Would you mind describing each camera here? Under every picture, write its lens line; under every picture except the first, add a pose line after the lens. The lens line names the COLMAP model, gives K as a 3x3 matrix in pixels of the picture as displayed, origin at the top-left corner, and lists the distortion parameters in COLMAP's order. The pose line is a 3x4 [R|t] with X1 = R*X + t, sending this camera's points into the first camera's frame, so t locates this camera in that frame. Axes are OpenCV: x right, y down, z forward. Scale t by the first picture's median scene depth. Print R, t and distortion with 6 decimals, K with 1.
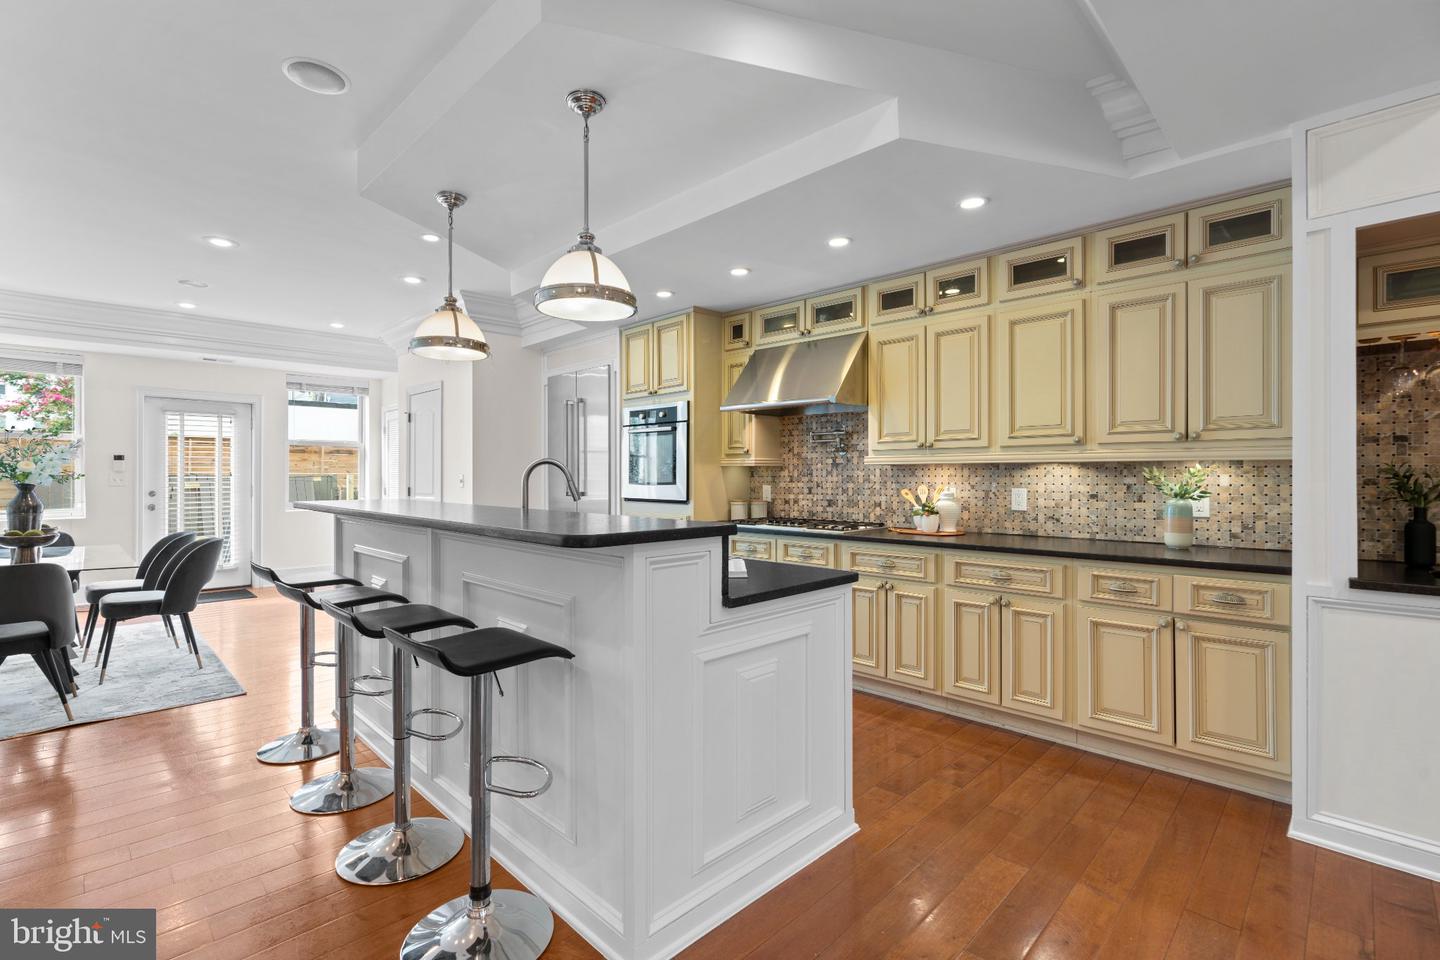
lens RADIAL K [[651.8, 0, 709.4], [0, 651.8, 475.1], [0, 0, 1]] dist [-0.010589, 0.002076]
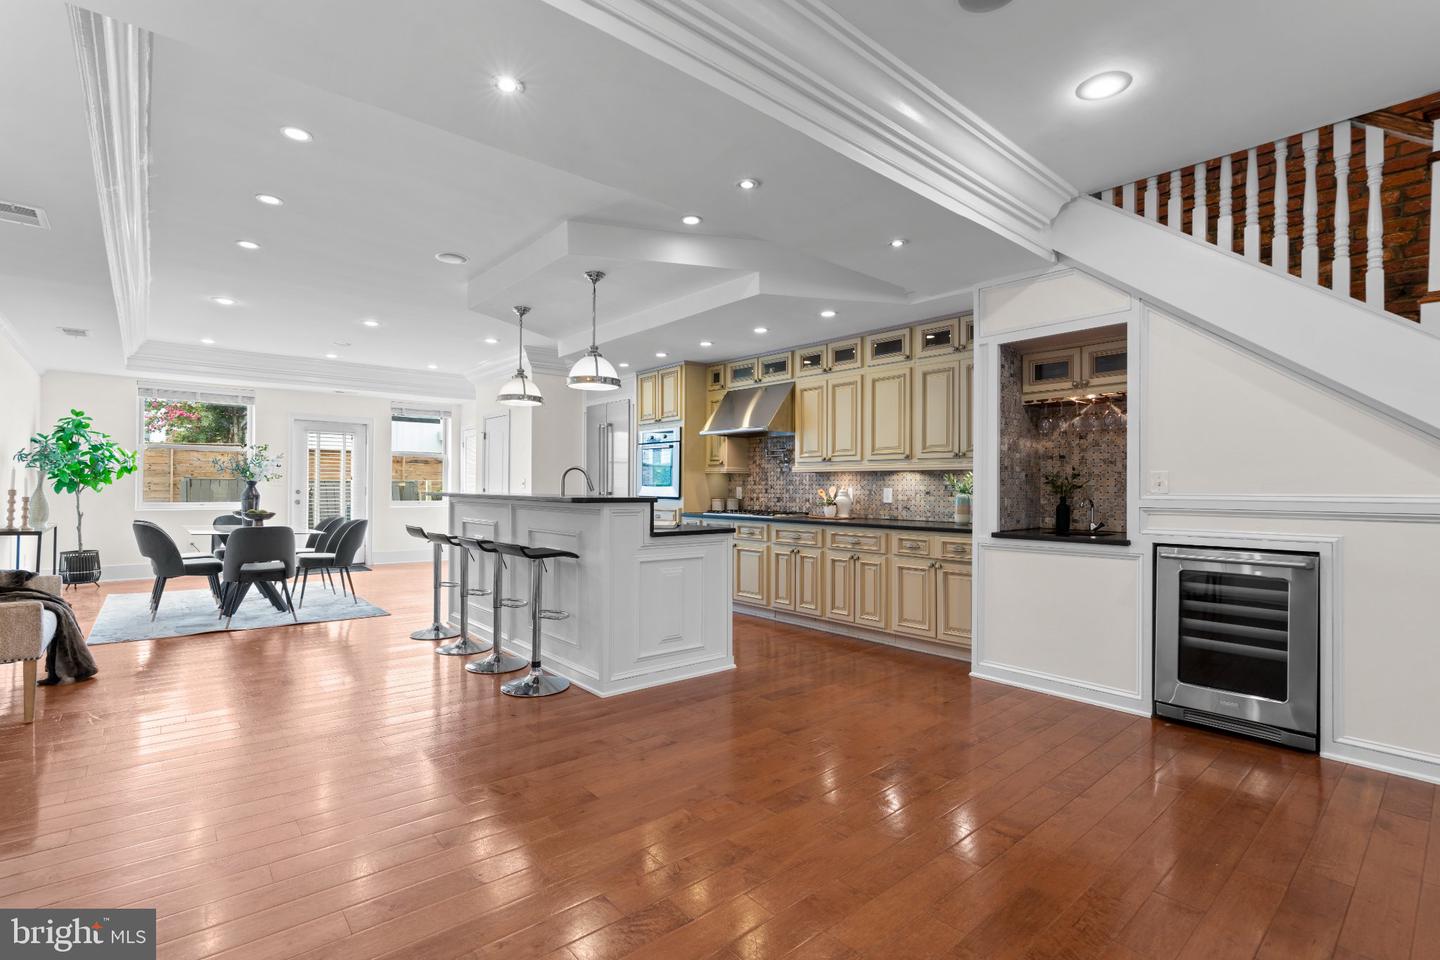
lens RADIAL K [[651.8, 0, 716.1], [0, 651.8, 483.9], [0, 0, 1]] dist [-0.010589, 0.002076]
pose [[0.997587, 0.007397, -0.069030, 0.182697], [-0.007667, 0.999964, -0.003651, 0.018940], [0.069001, 0.004172, 0.997608, -0.524018]]
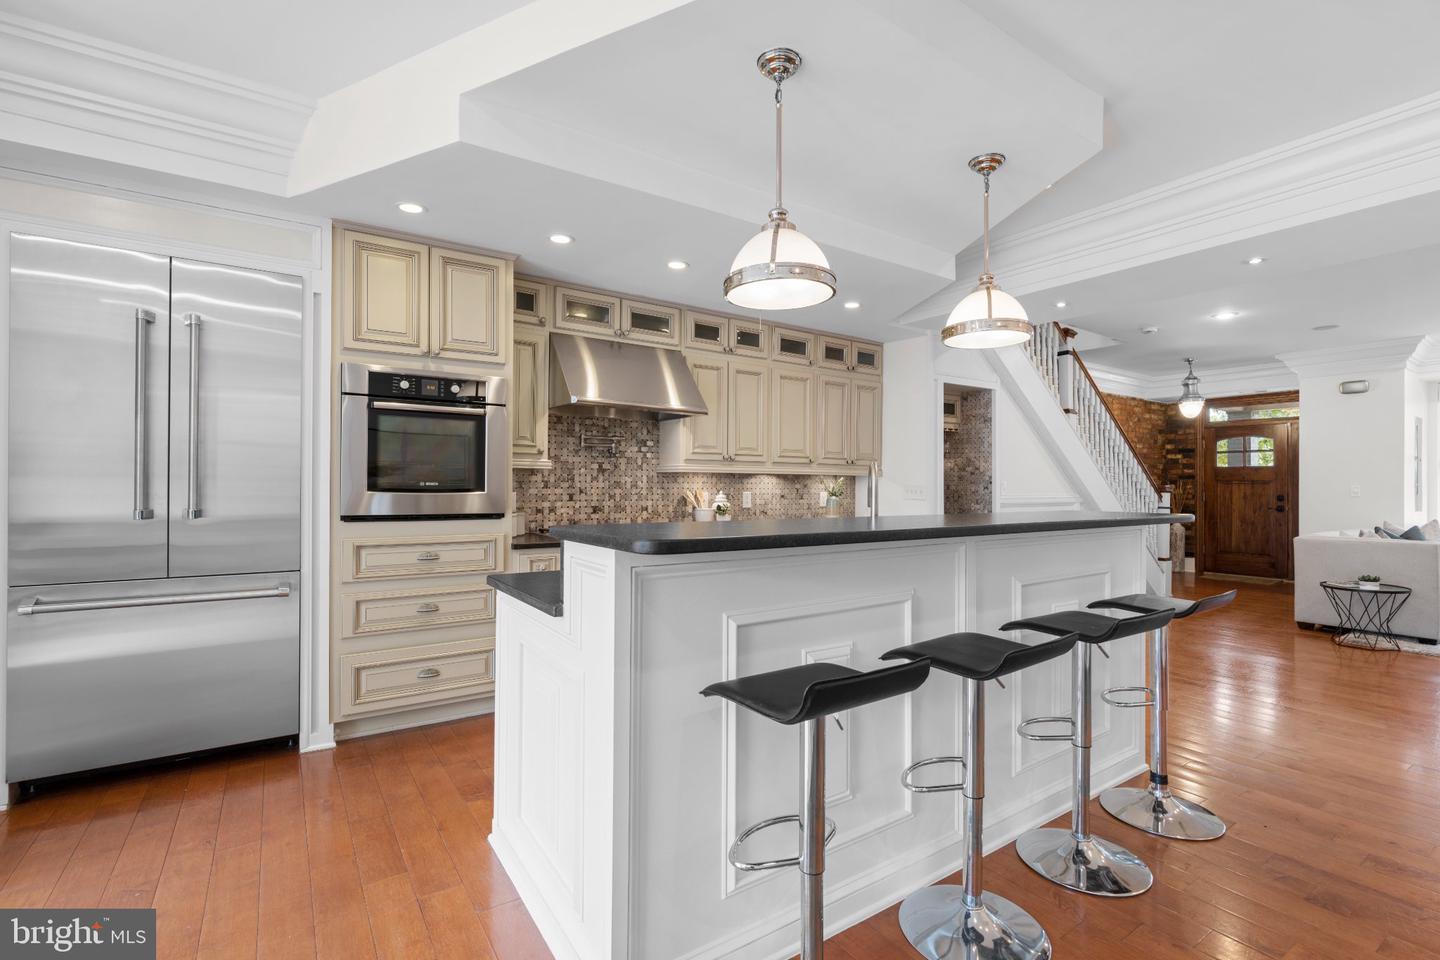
lens RADIAL K [[651.8, 0, 707.7], [0, 651.8, 485.1], [0, 0, 1]] dist [-0.010589, 0.002076]
pose [[0.192444, 0.007561, 0.981279, -0.907972], [-0.002381, 0.999971, -0.007238, 0.016258], [-0.981305, -0.000944, 0.192457, 0.805422]]
